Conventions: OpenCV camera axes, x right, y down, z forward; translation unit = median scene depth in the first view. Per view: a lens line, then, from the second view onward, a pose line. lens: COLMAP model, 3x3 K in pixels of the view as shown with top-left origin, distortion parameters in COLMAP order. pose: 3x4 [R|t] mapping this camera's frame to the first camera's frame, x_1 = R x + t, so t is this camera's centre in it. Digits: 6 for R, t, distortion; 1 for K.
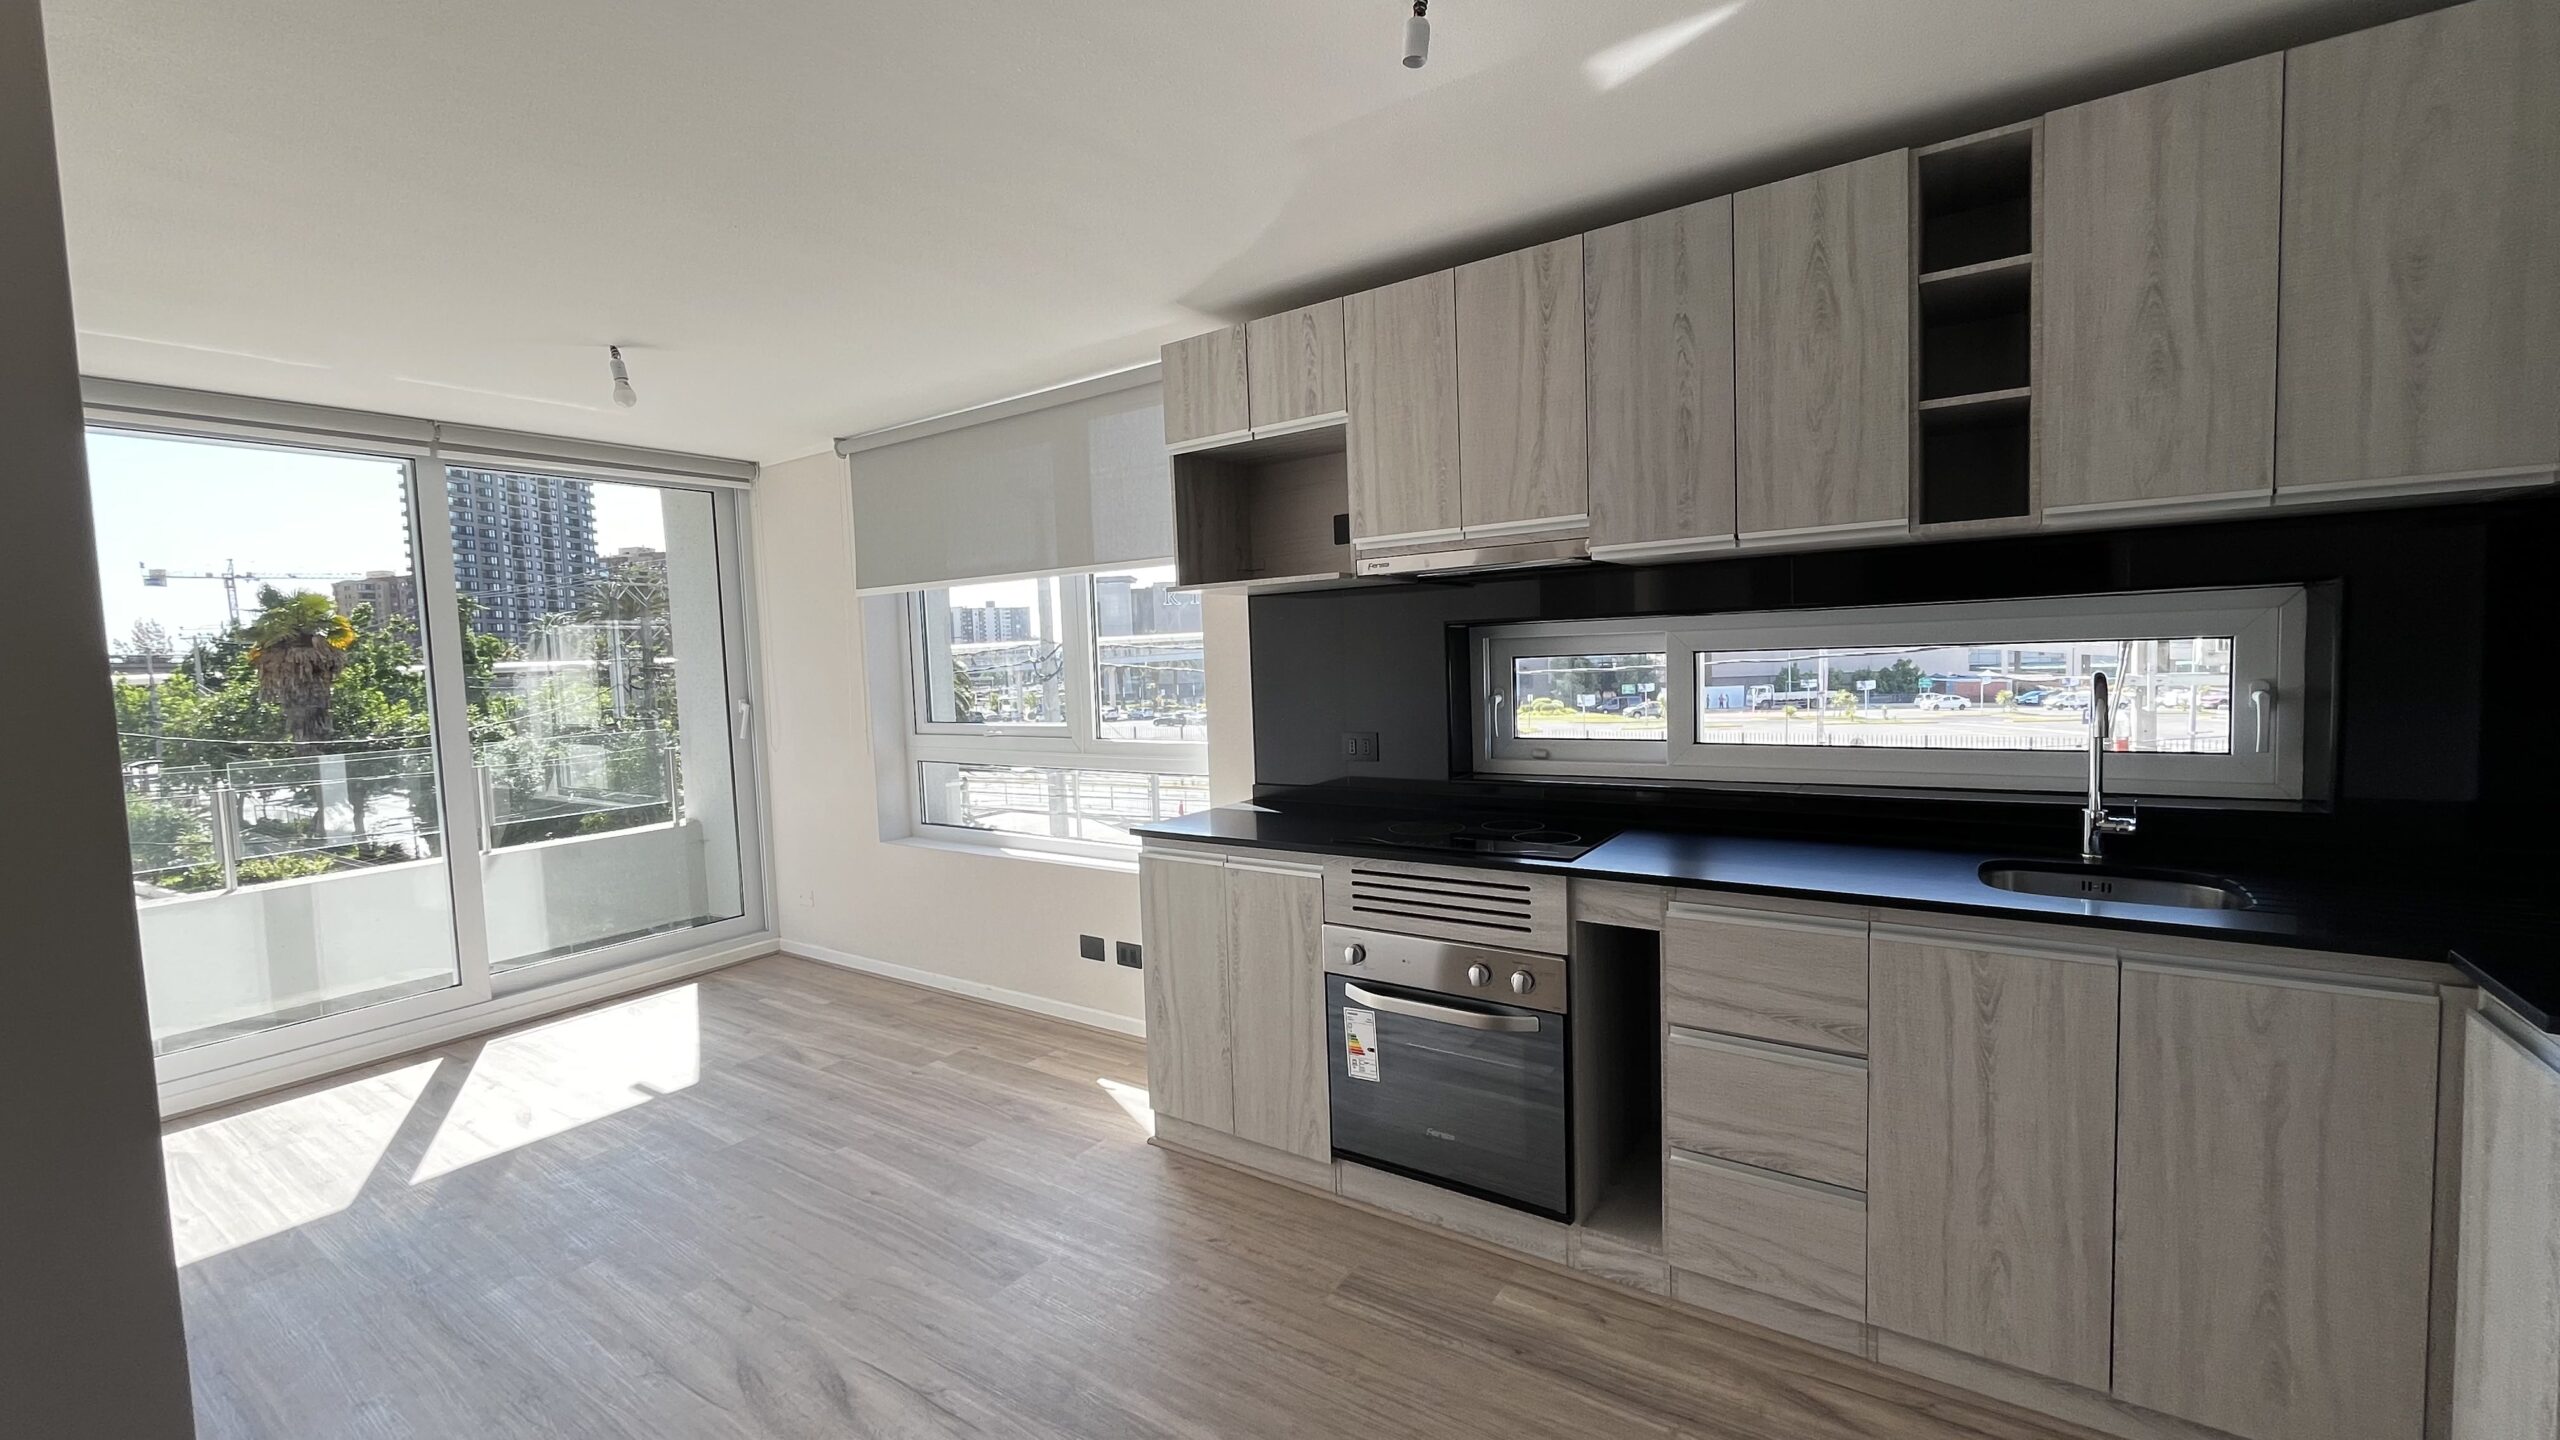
lens RADIAL K [[1032.2, 0, 1283.2], [0, 1032.2, 714.6], [0, 0, 1]] dist [-0.000292, -0.000685]
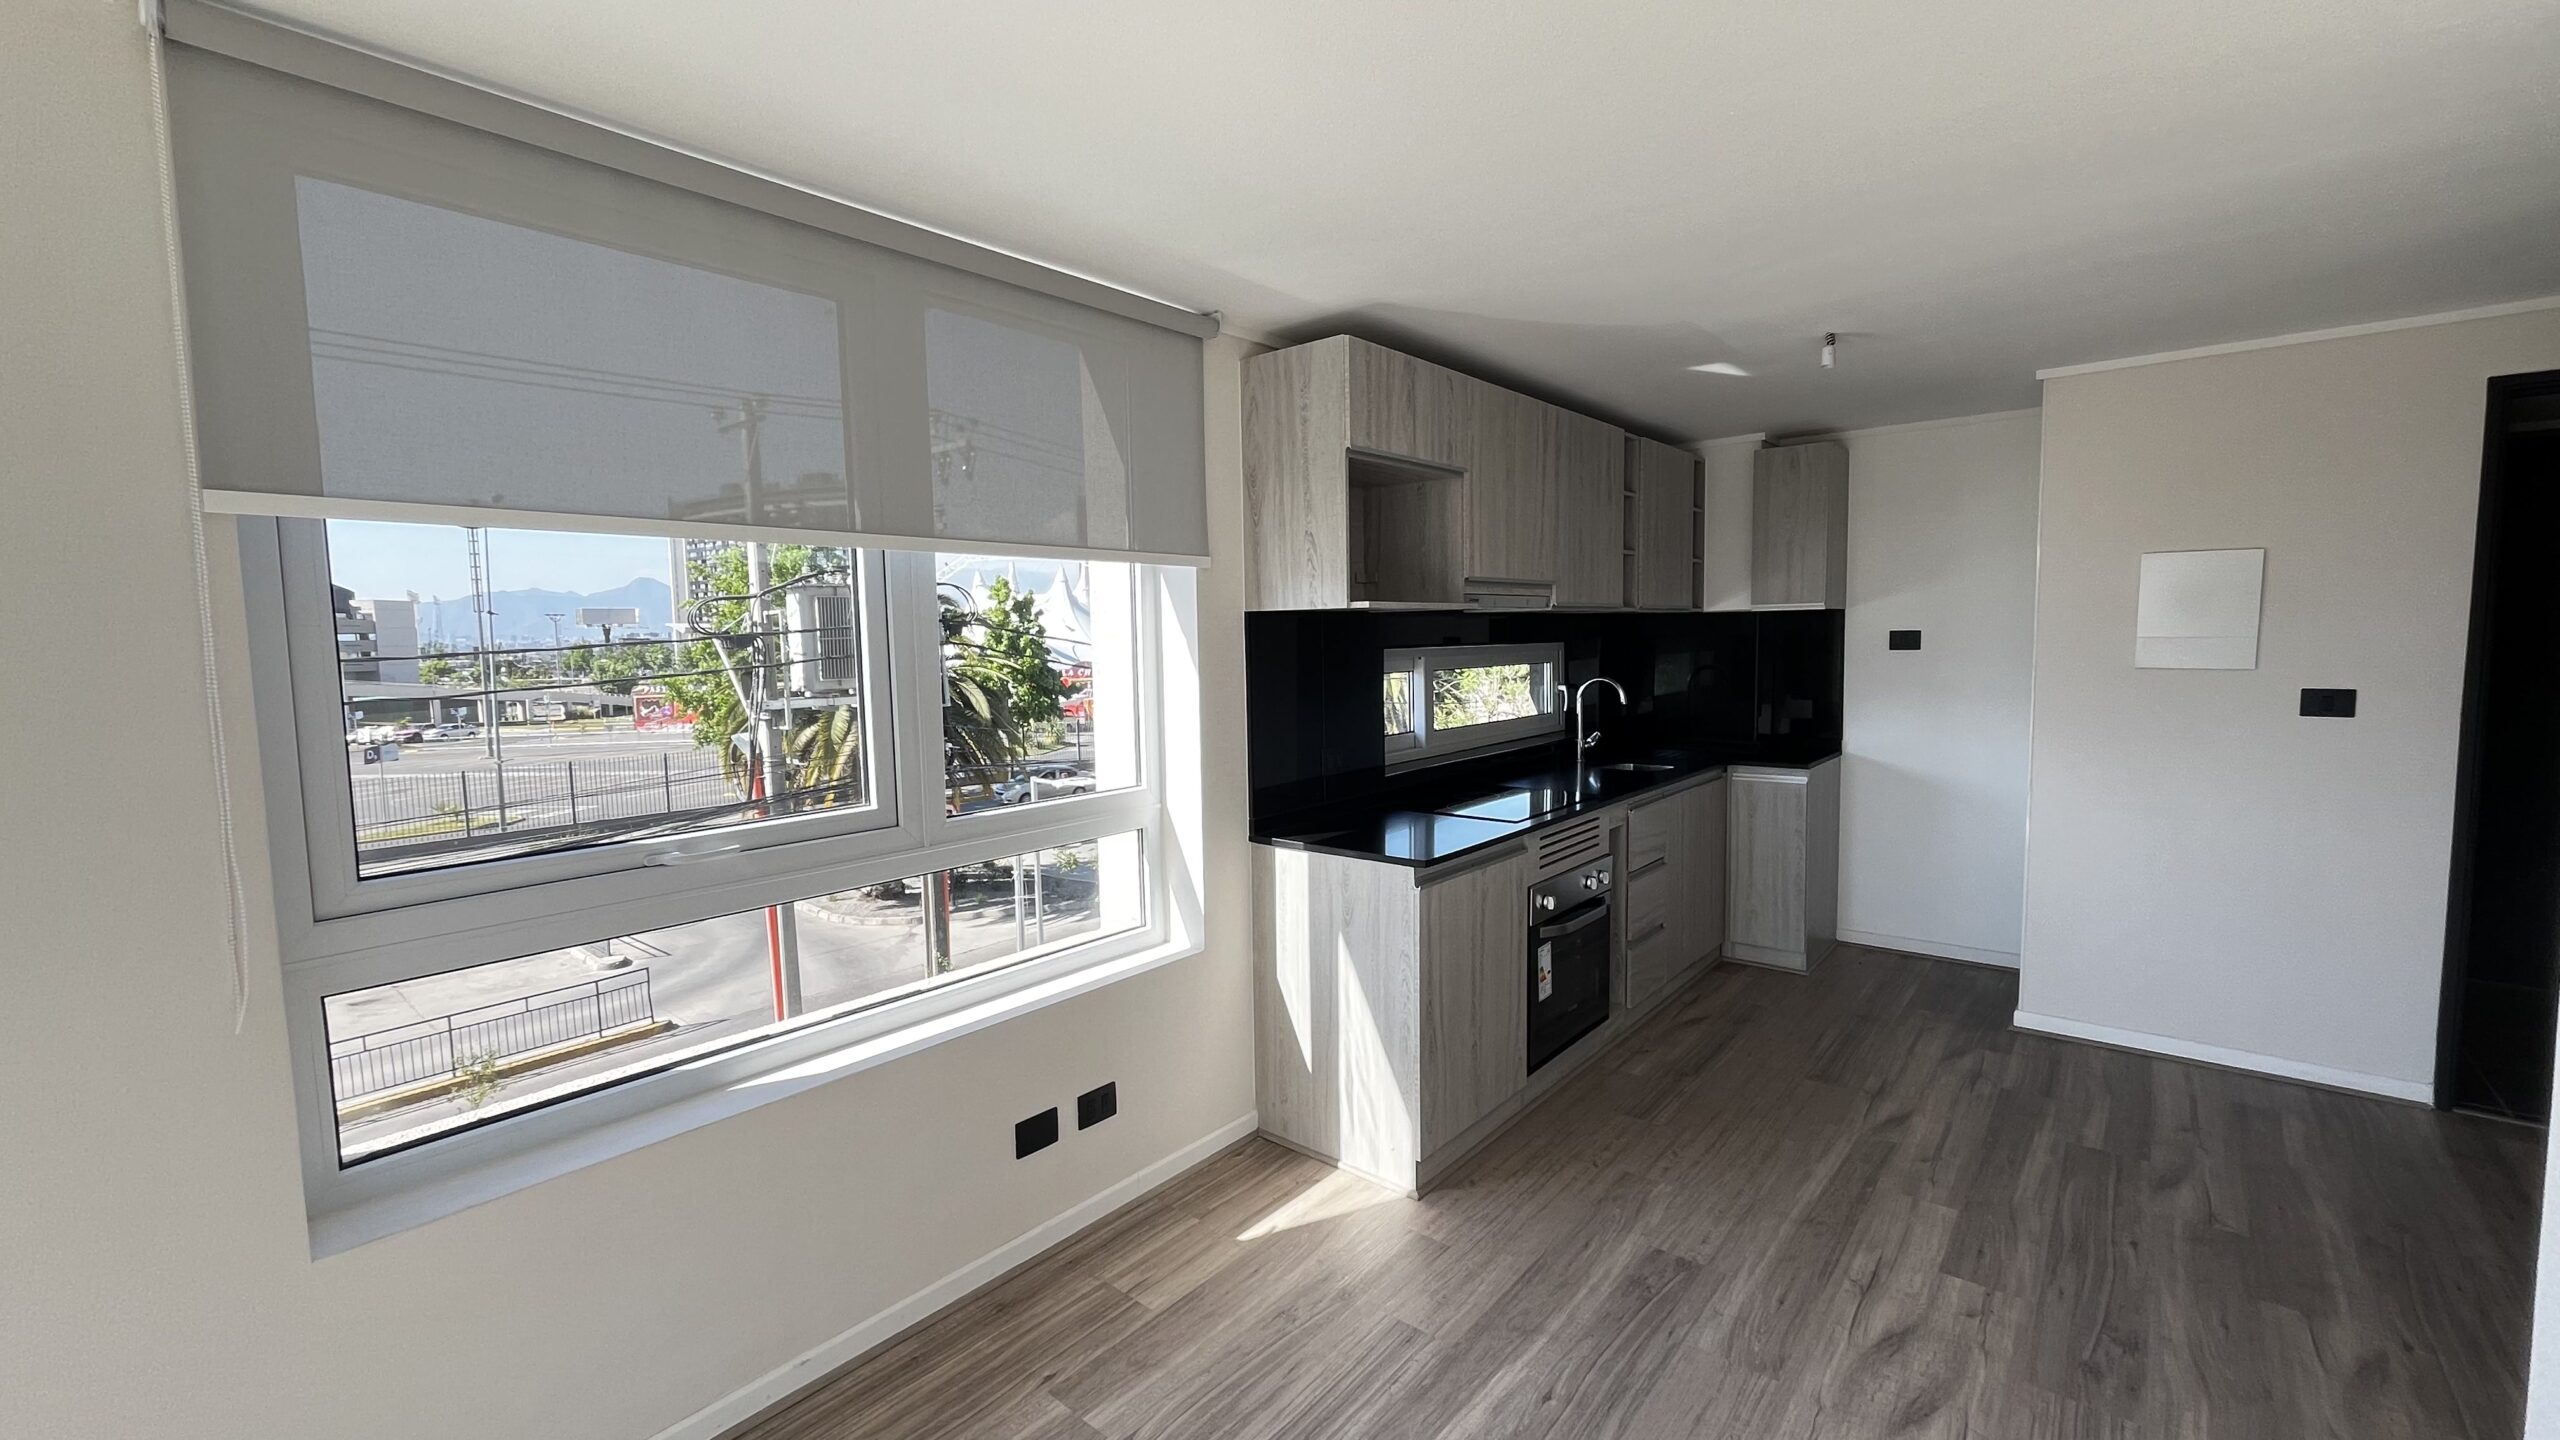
lens RADIAL K [[1016.8, 0, 1280.0], [0, 1016.8, 720.0], [0, 0, 1]] dist [0.001438, -0.000035]
pose [[0.113116, -0.044656, 0.992578, -1.356408], [0.078816, 0.996245, 0.035839, -0.074829], [-0.990451, 0.074177, 0.116211, 1.293232]]
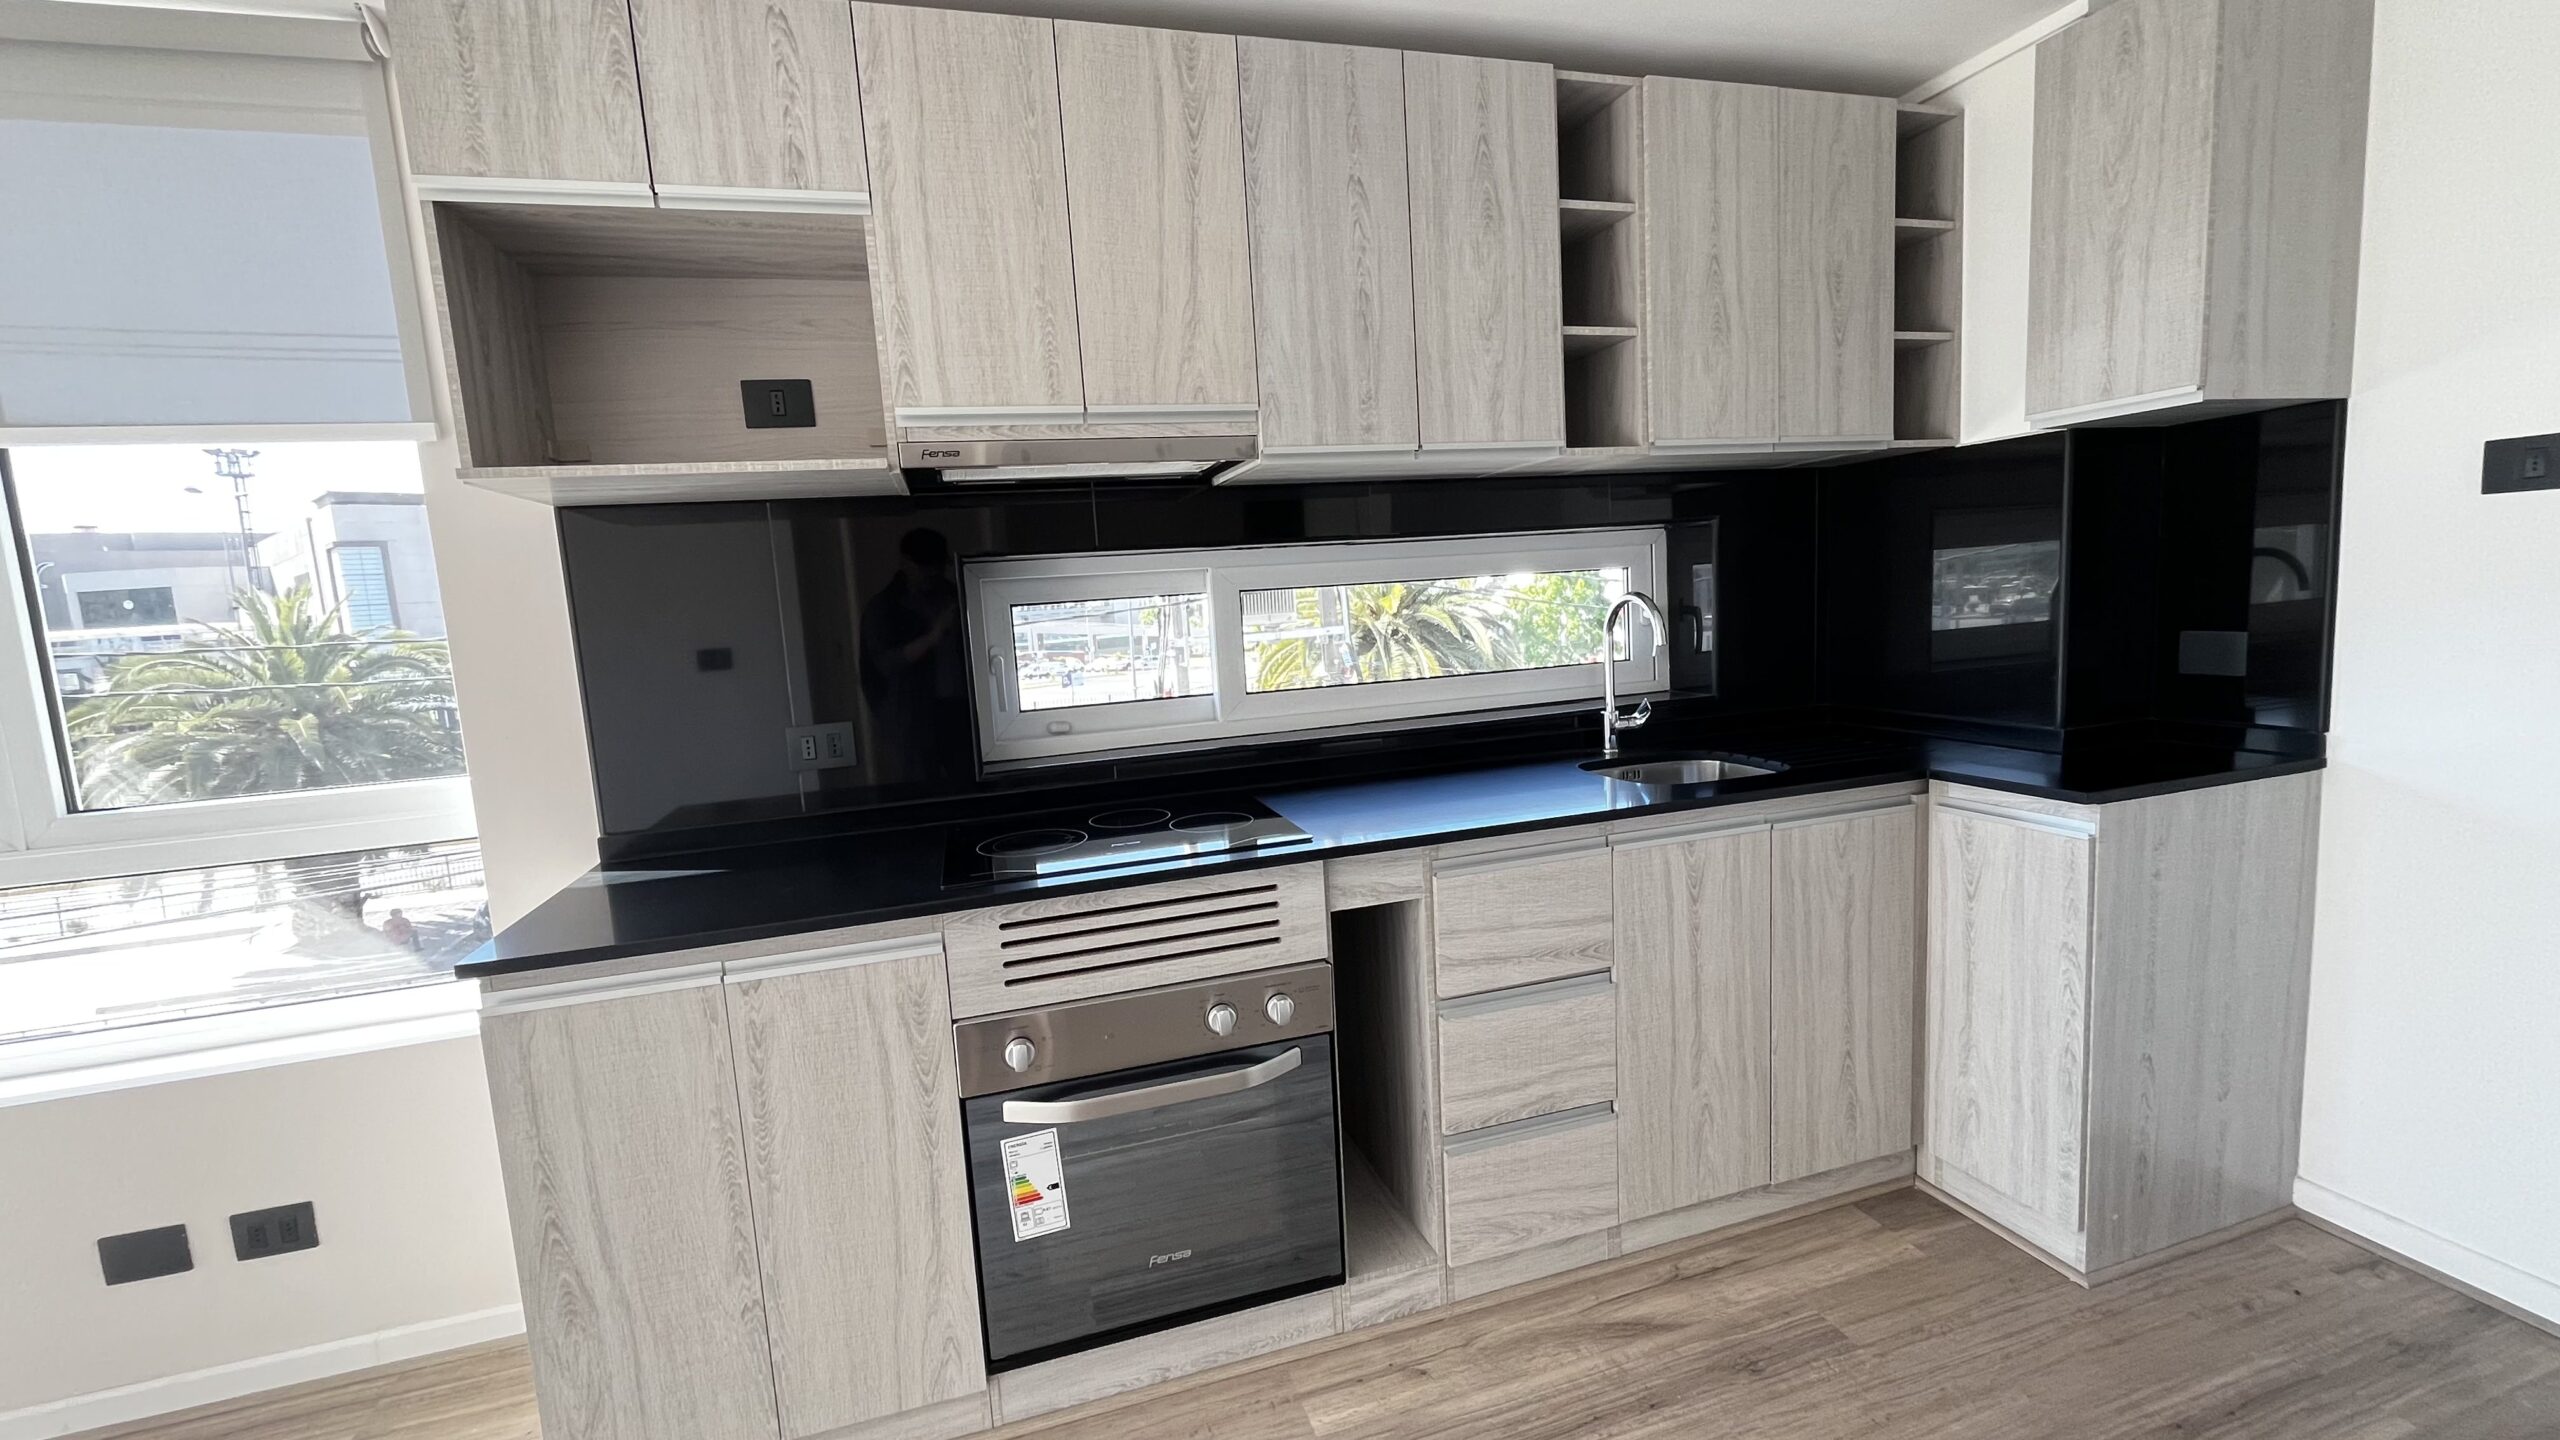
lens RADIAL K [[1032.2, 0, 1283.2], [0, 1032.2, 714.6], [0, 0, 1]] dist [-0.000292, -0.000685]
pose [[0.631238, -0.093987, 0.769873, -0.335900], [0.085351, 0.995020, 0.051492, 0.003165], [-0.770878, 0.033206, 0.636116, 0.506652]]
